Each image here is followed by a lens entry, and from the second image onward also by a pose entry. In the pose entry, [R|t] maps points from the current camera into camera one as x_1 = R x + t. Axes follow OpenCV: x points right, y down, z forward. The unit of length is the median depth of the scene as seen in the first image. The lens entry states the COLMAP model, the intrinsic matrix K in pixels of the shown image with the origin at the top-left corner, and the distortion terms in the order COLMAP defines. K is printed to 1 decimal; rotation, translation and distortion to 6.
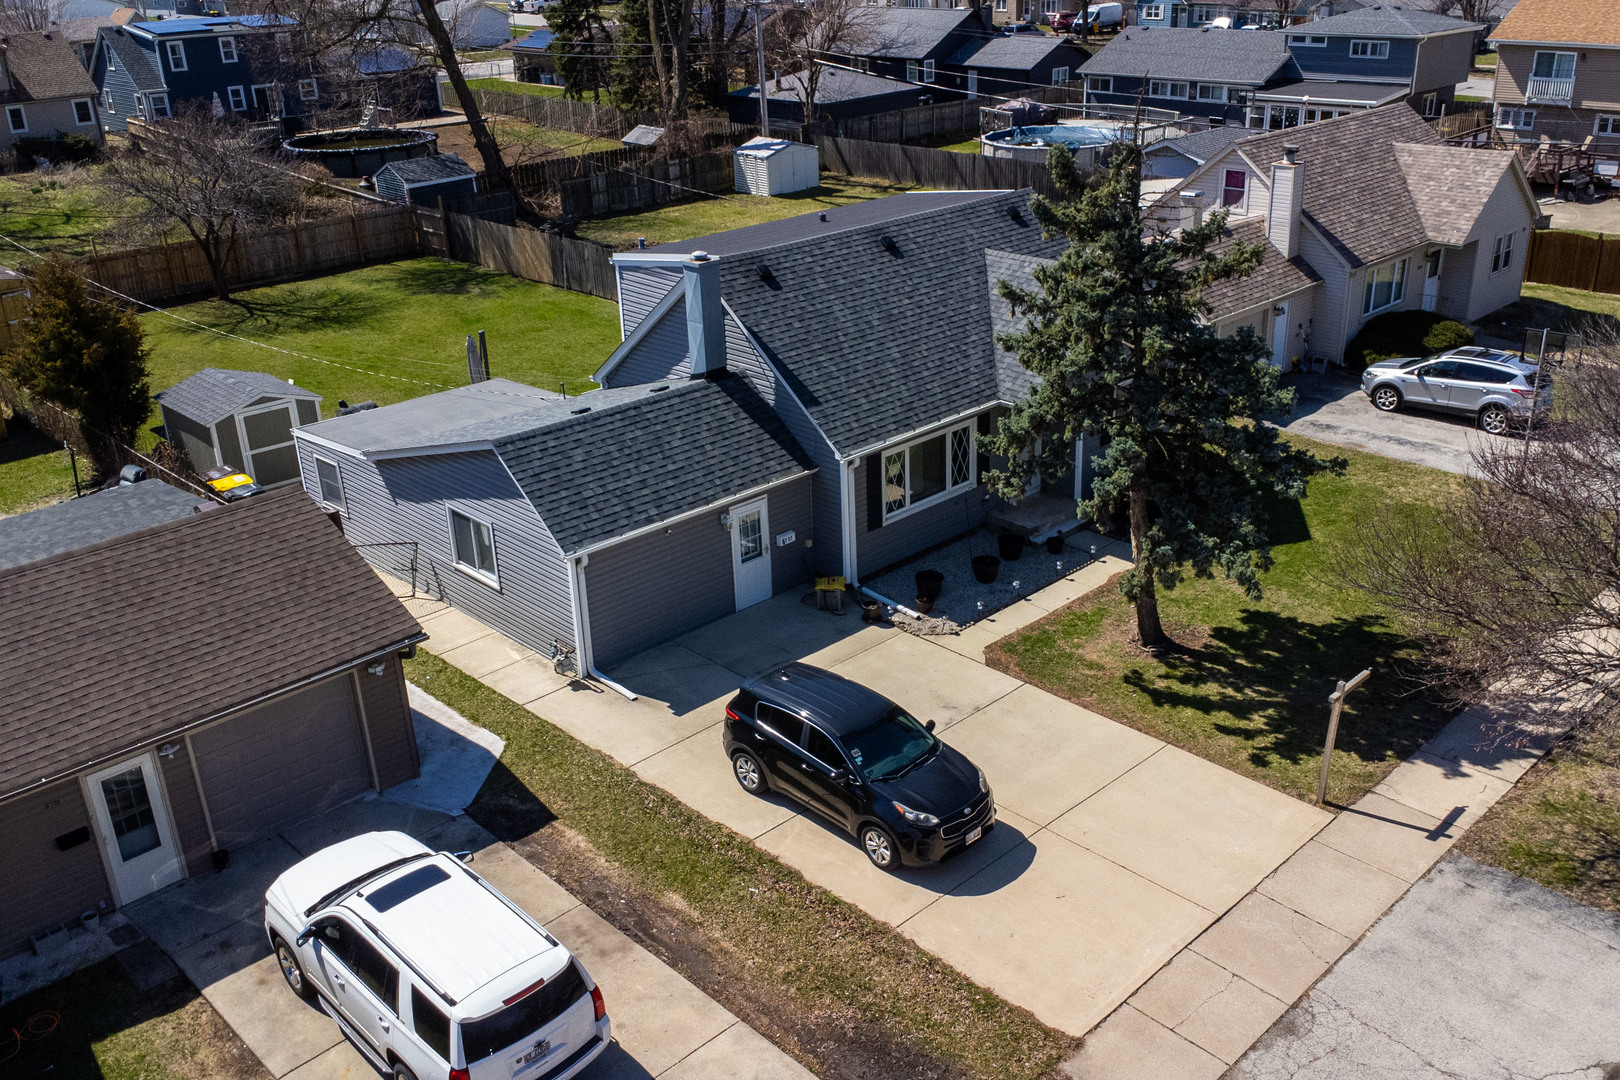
lens RADIAL K [[1436.7, 0, 833.2], [0, 1436.7, 540.4], [0, 0, 1]] dist [-0.007311, 0.076083]
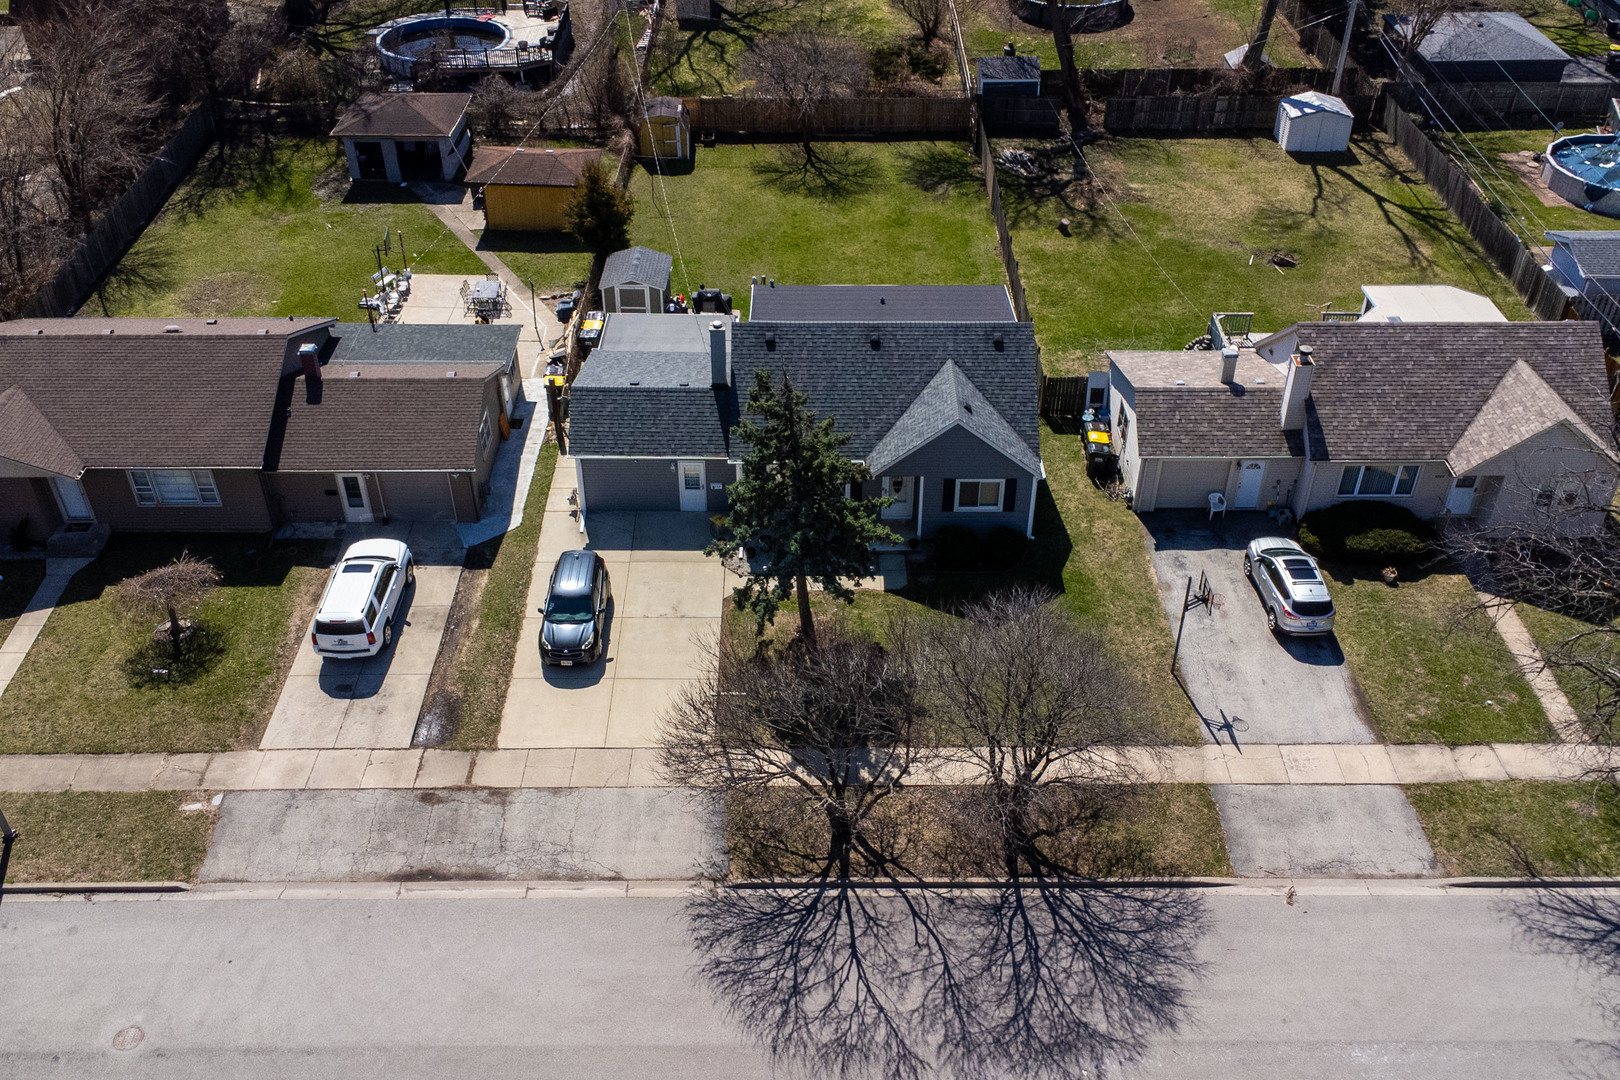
lens RADIAL K [[1436.7, 0, 833.2], [0, 1436.7, 540.4], [0, 0, 1]] dist [-0.007311, 0.076083]
pose [[0.720965, 0.448313, -0.528417, 1.109410], [-0.300878, 0.889426, 0.344083, -0.635790], [0.624245, -0.089083, 0.776133, -0.332480]]
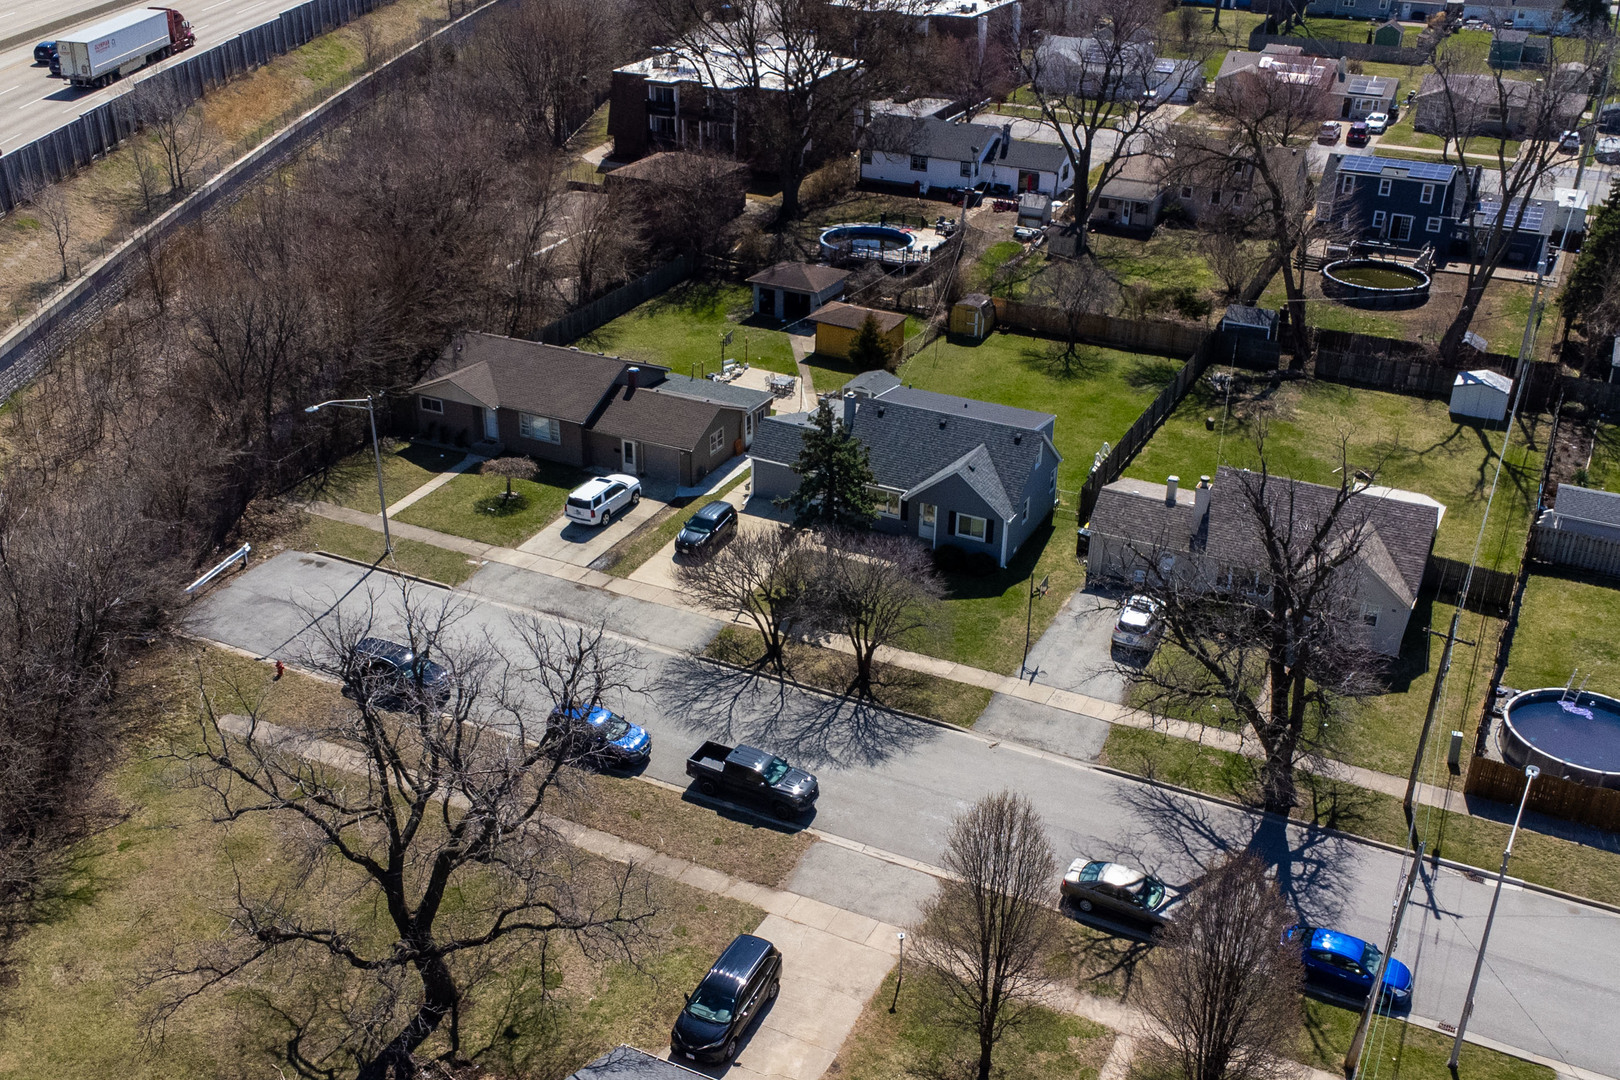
lens RADIAL K [[1598.6, 0, 810.0], [0, 1598.6, 540.0], [0, 0, 1]] dist [-0.021211, 0.134698]
pose [[0.327102, 0.452421, -0.829650, 2.734499], [-0.398523, 0.862099, 0.312992, -0.939385], [0.856845, 0.228254, 0.462295, -0.488907]]
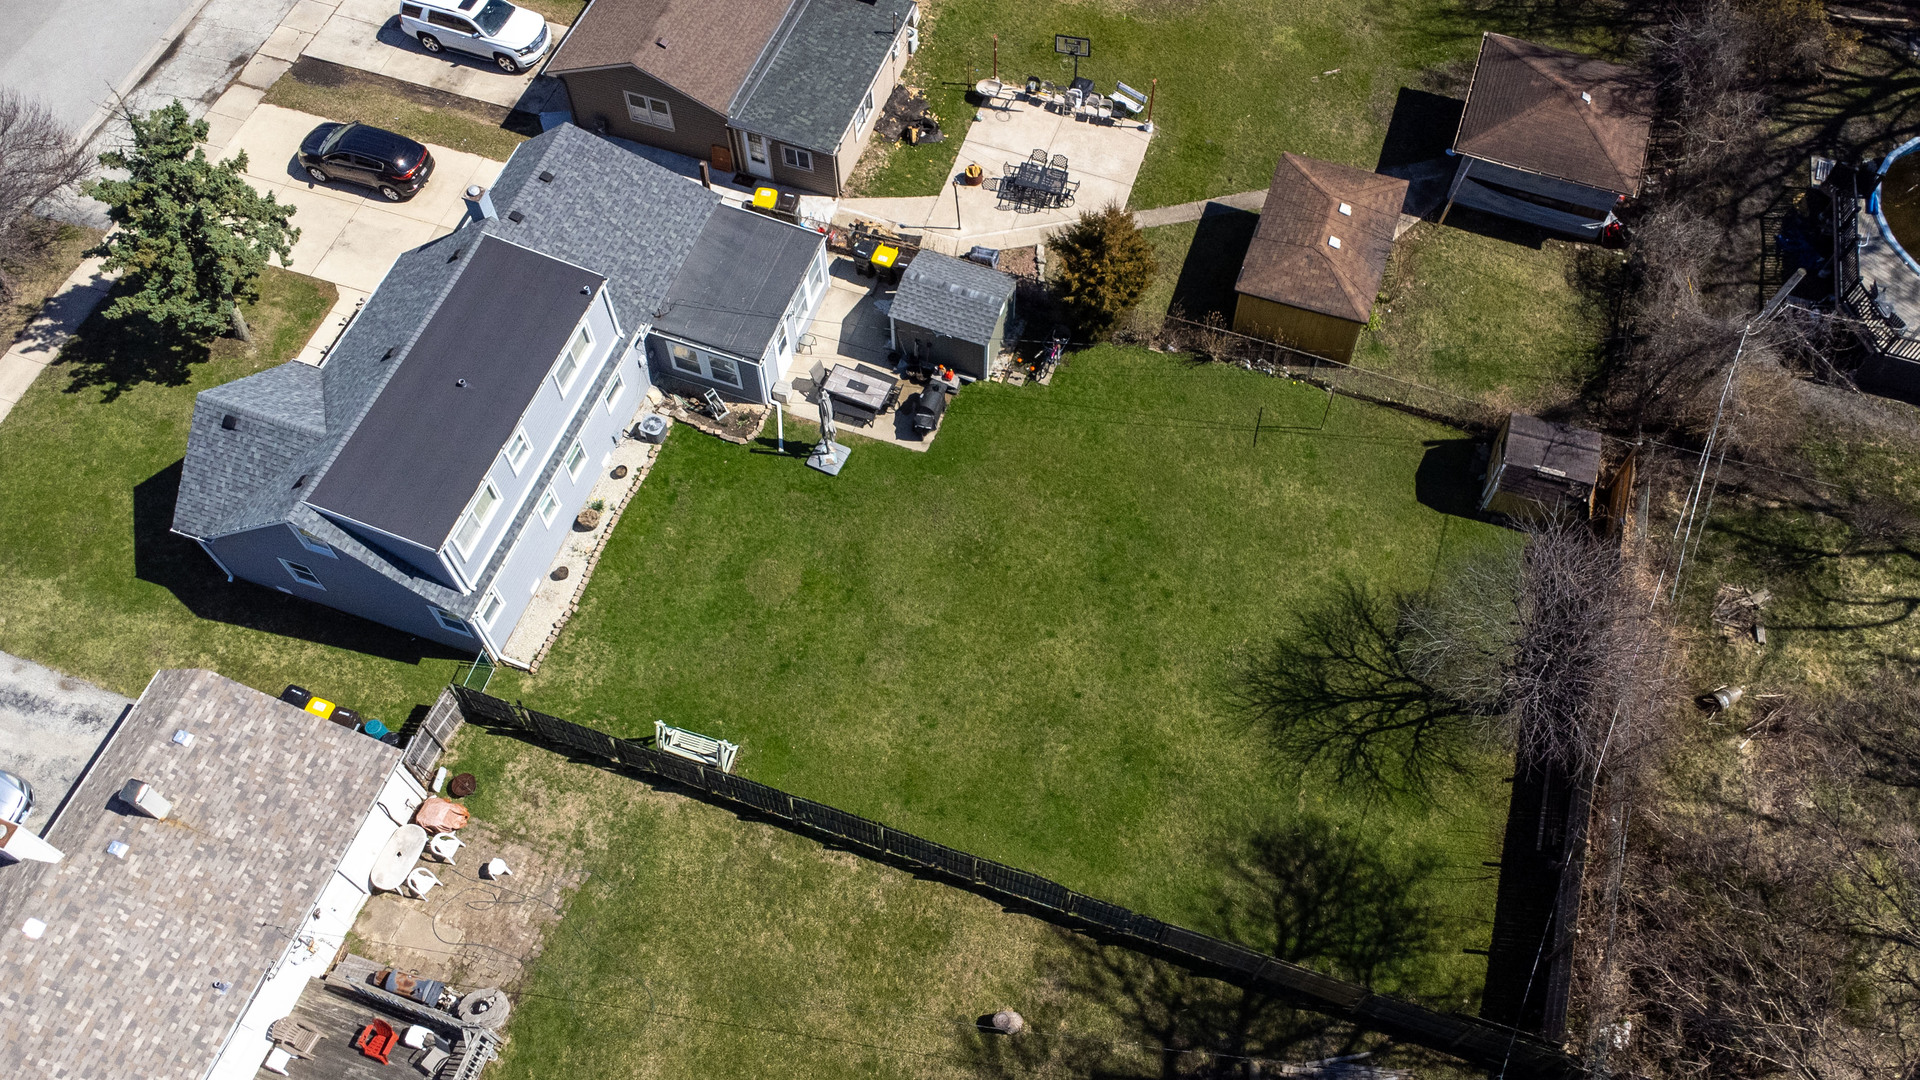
lens RADIAL K [[1481.4, 0, 1027.5], [0, 1481.4, 576.1], [0, 0, 1]] dist [-0.002374, -0.002790]
pose [[-0.888824, 0.405155, -0.214108, -0.117283], [-0.179713, 0.121616, 0.976173, -1.784890], [0.421540, 0.906123, -0.035283, 1.702499]]
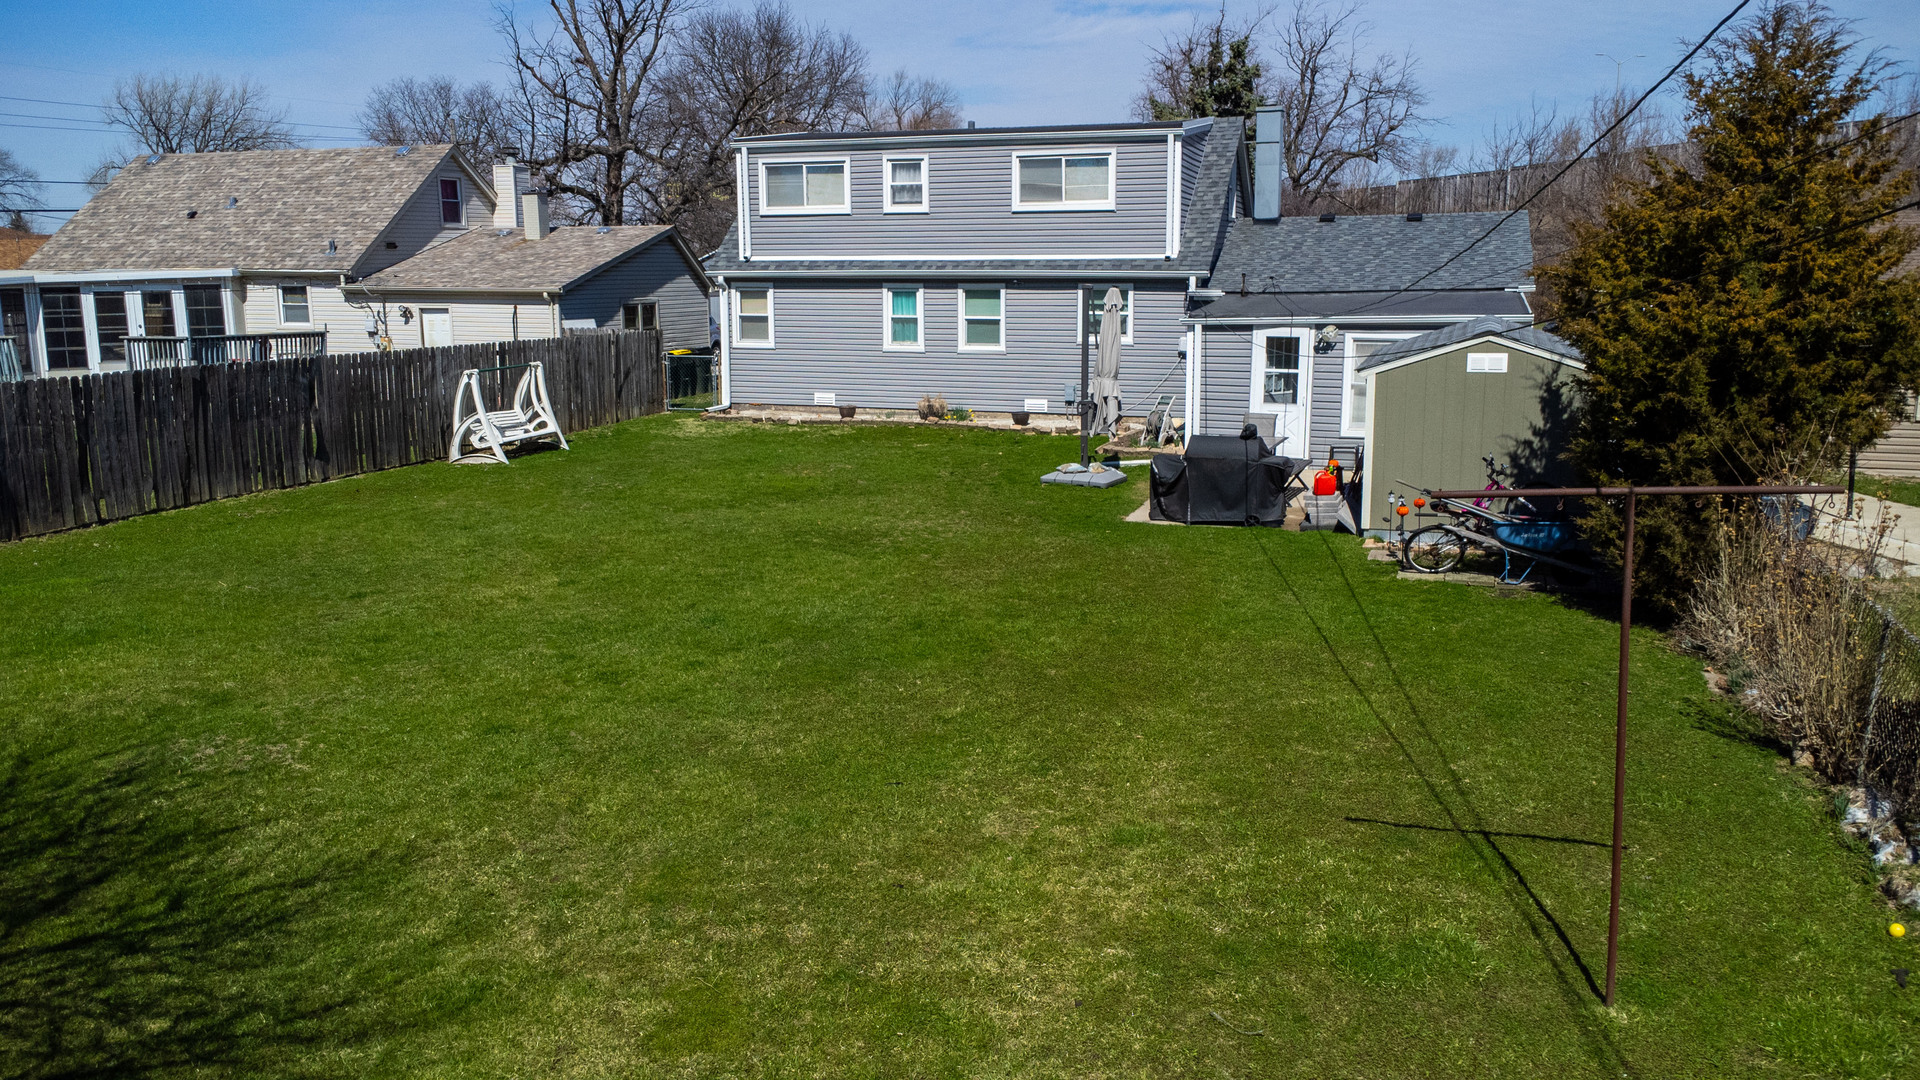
lens RADIAL K [[1398.7, 0, 951.0], [0, 1398.7, 535.0], [0, 0, 1]] dist [0.006325, 0.001688]
pose [[-0.442674, -0.144040, 0.885038, -1.019967], [0.370605, 0.869376, 0.326859, -0.356377], [-0.816512, 0.472691, -0.331469, 1.763993]]
